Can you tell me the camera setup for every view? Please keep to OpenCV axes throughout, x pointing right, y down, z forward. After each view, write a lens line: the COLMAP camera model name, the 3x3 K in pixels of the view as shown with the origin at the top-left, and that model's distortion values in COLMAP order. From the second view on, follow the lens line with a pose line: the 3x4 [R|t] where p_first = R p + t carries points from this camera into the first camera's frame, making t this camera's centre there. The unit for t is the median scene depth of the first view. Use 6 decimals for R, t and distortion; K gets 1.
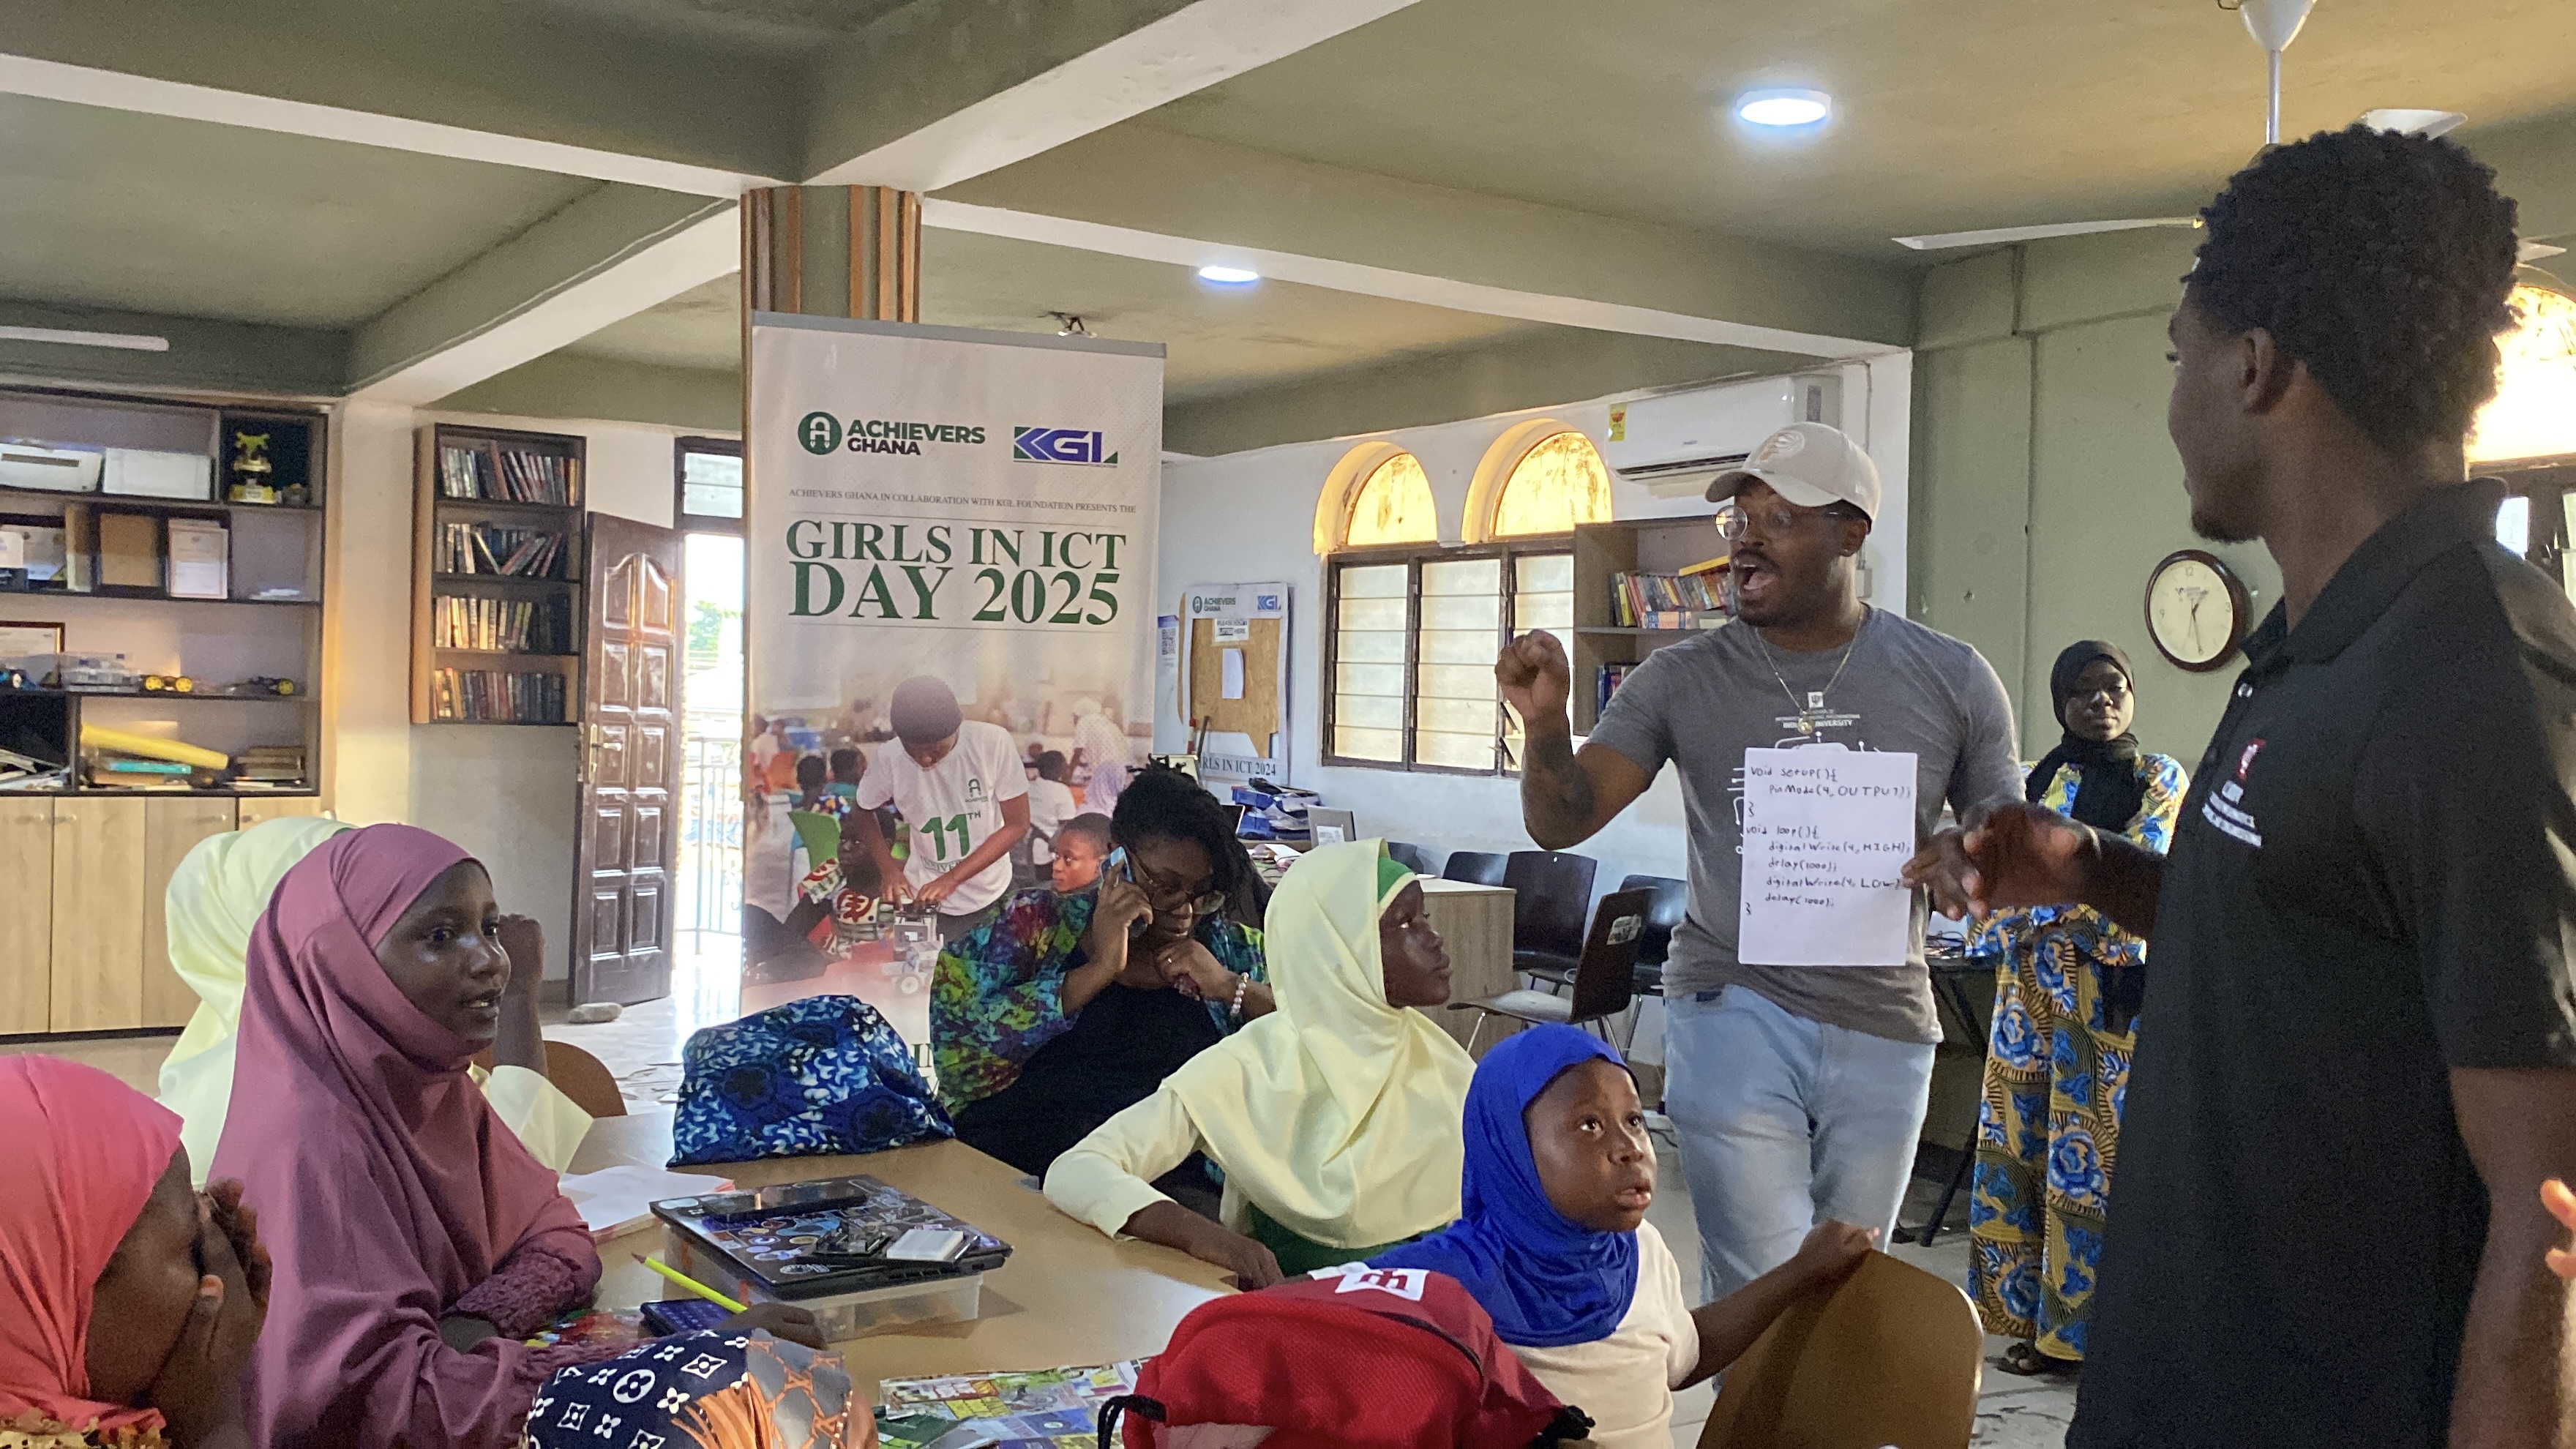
lens RADIAL K [[2252.0, 0, 1288.0], [0, 2252.0, 724.5], [0, 0, 1]] dist [0.072598, -0.152407]
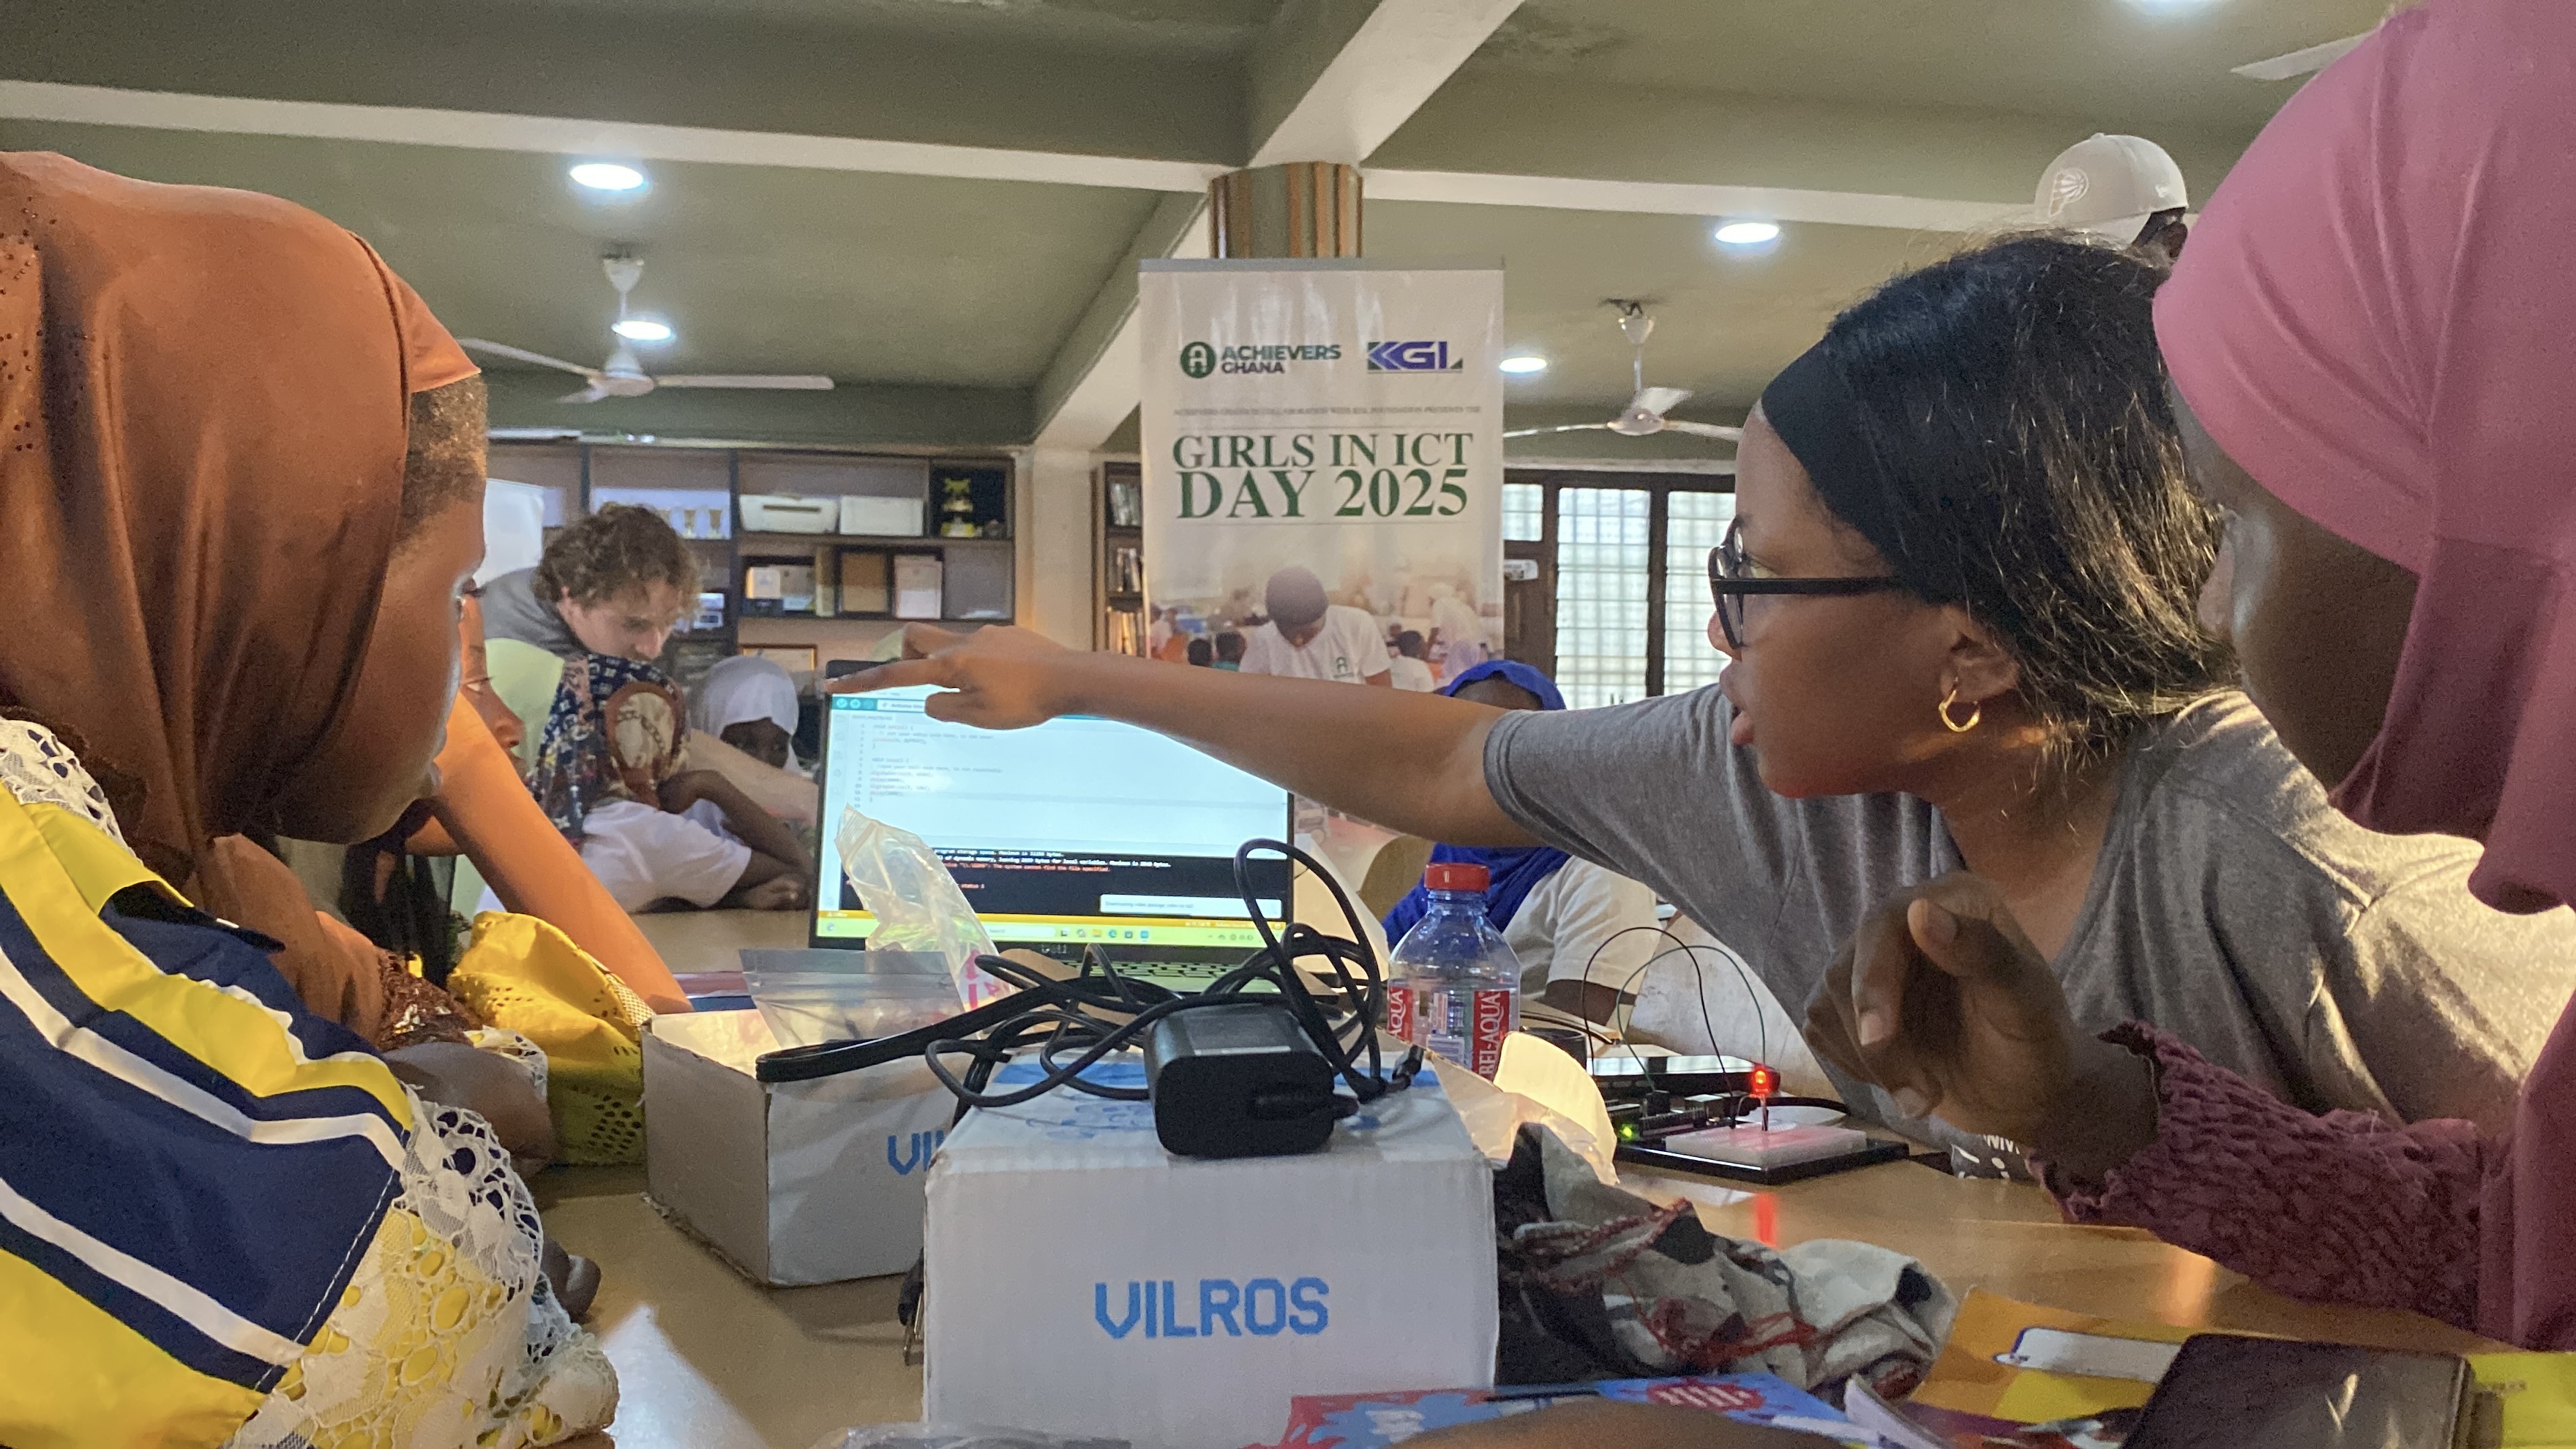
lens RADIAL K [[2271.5, 0, 1288.0], [0, 2271.5, 724.5], [0, 0, 1]] dist [0.175152, -0.409731]
pose [[0.935963, -0.033263, -0.350524, 0.230163], [0.020456, 0.998983, -0.040178, 0.101568], [0.351504, 0.030434, 0.935692, -0.072064]]
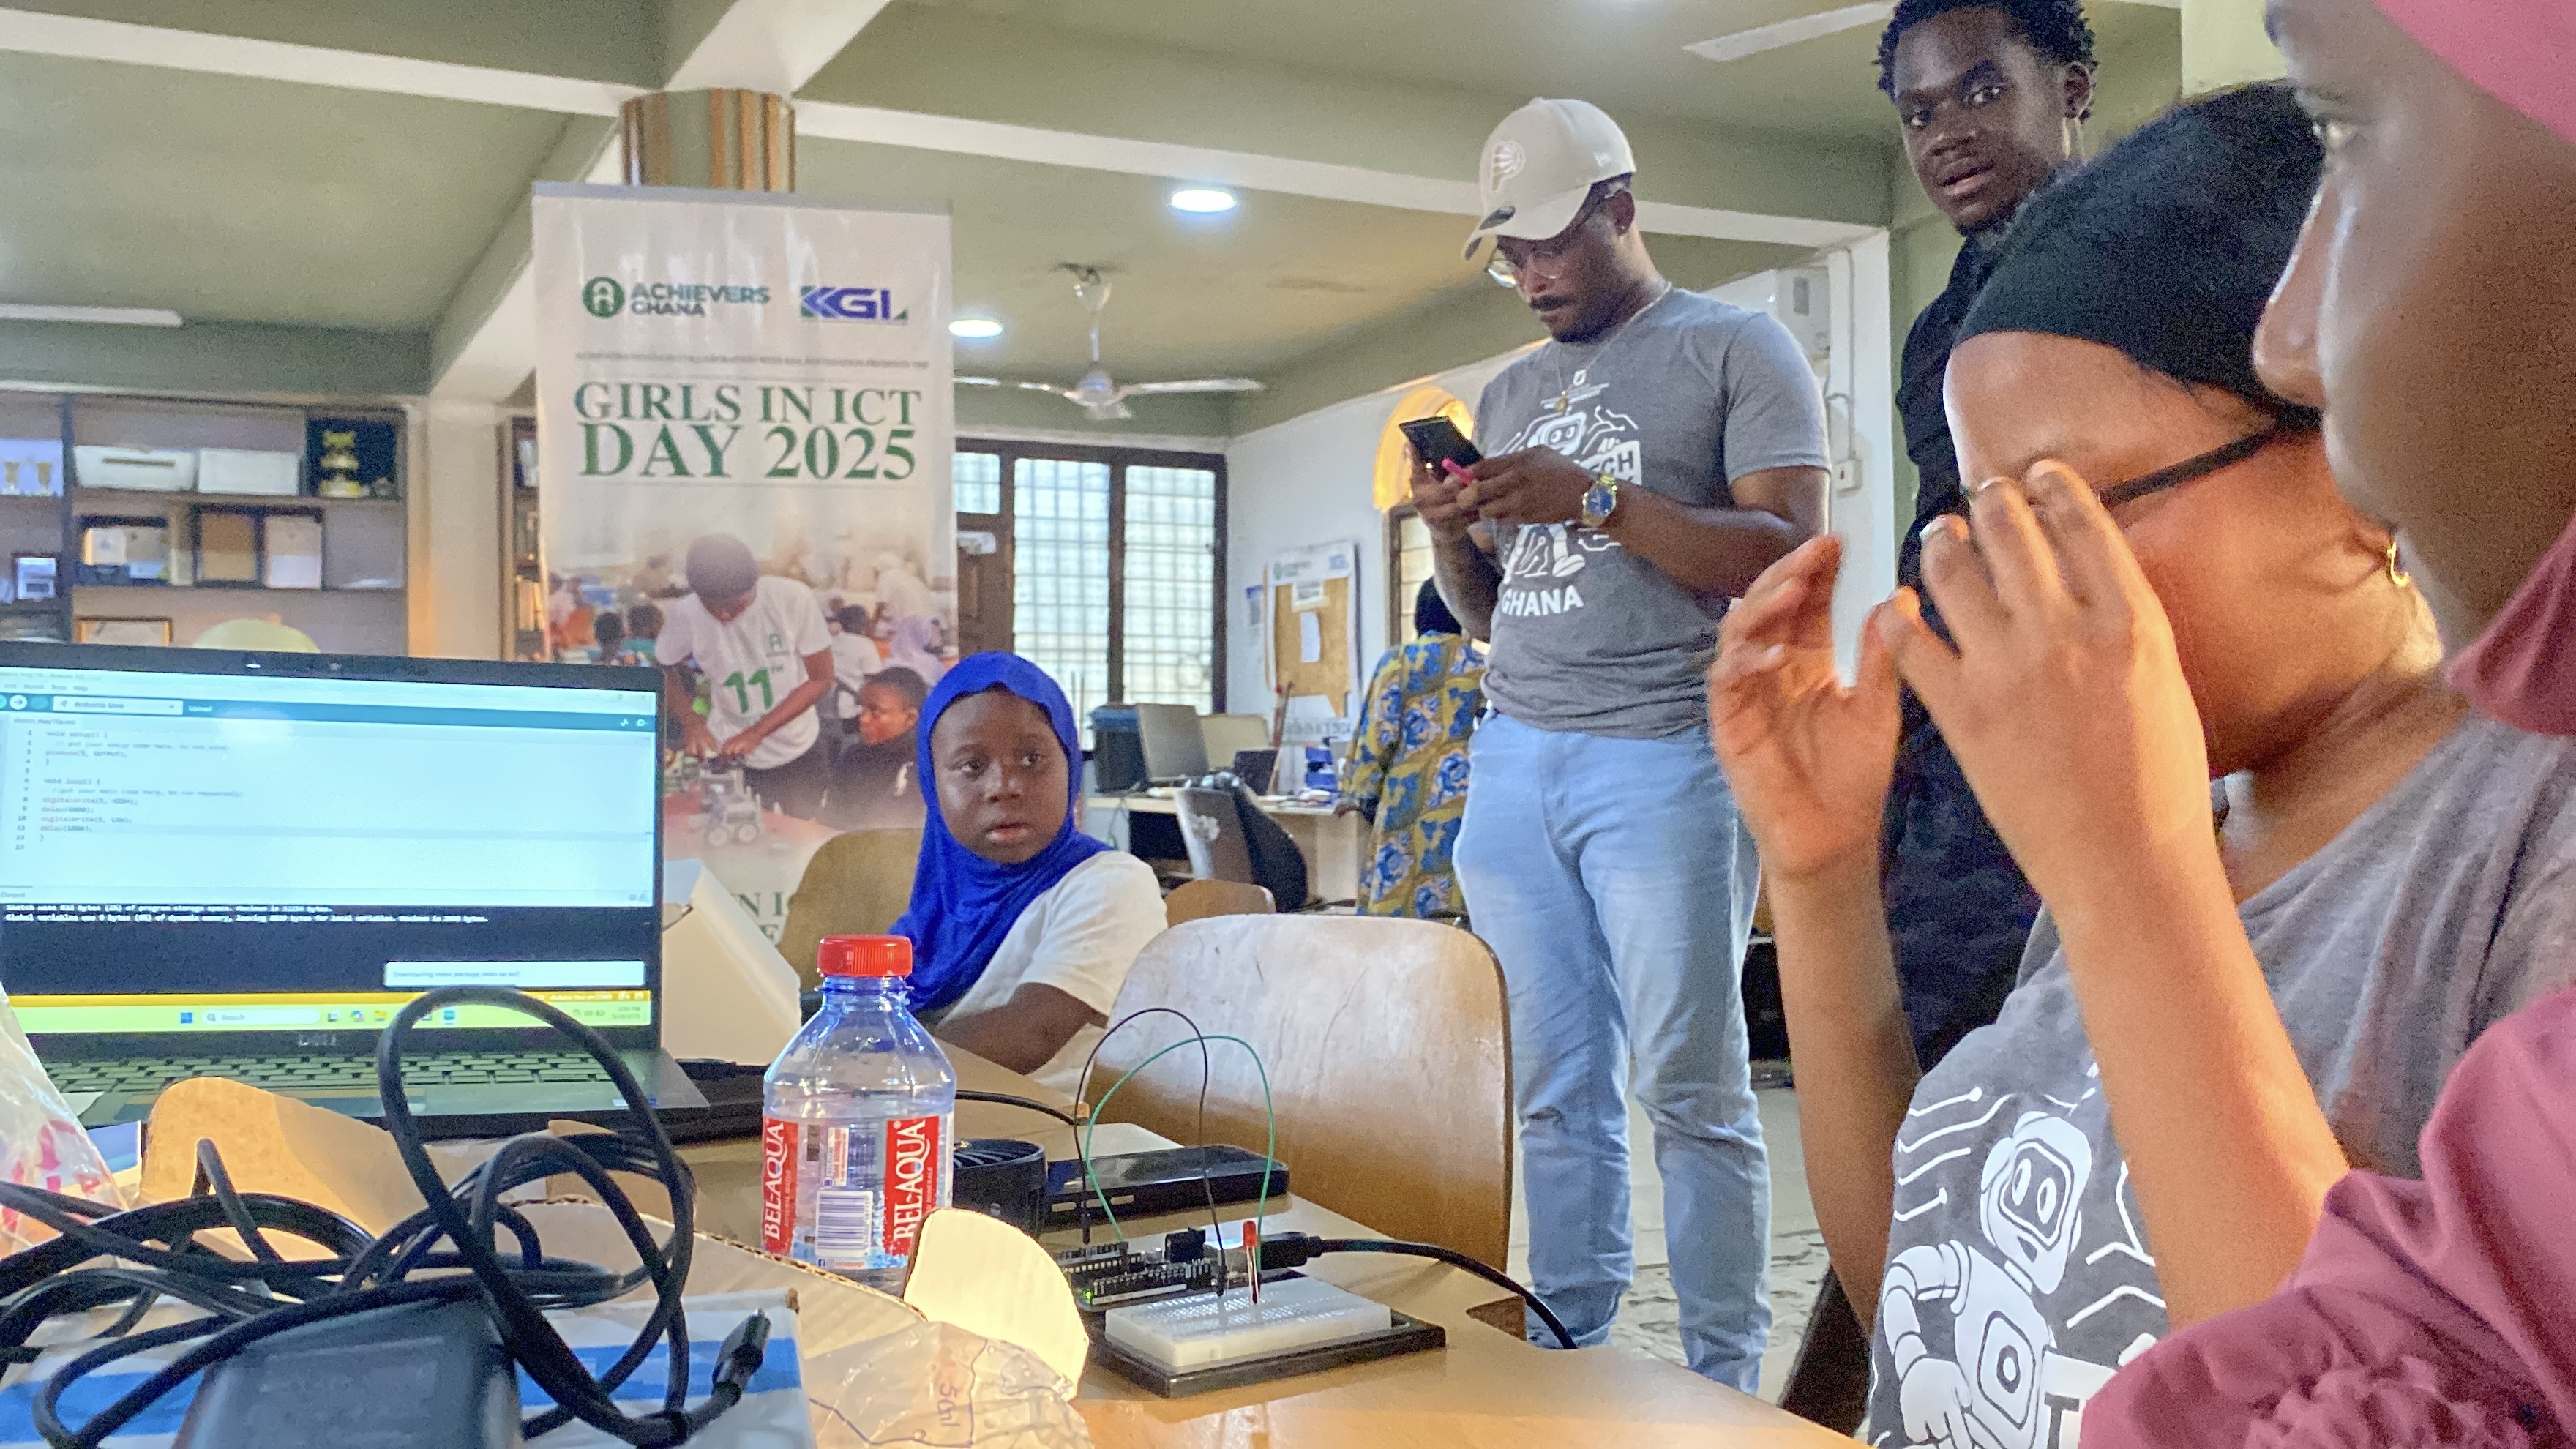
lens RADIAL K [[2271.5, 0, 1288.0], [0, 2271.5, 724.5], [0, 0, 1]] dist [0.175152, -0.409731]
pose [[0.991807, -0.036476, -0.122430, 0.213133], [0.033886, 0.999157, -0.023175, 0.095602], [0.123172, 0.018836, 0.992207, 0.001556]]
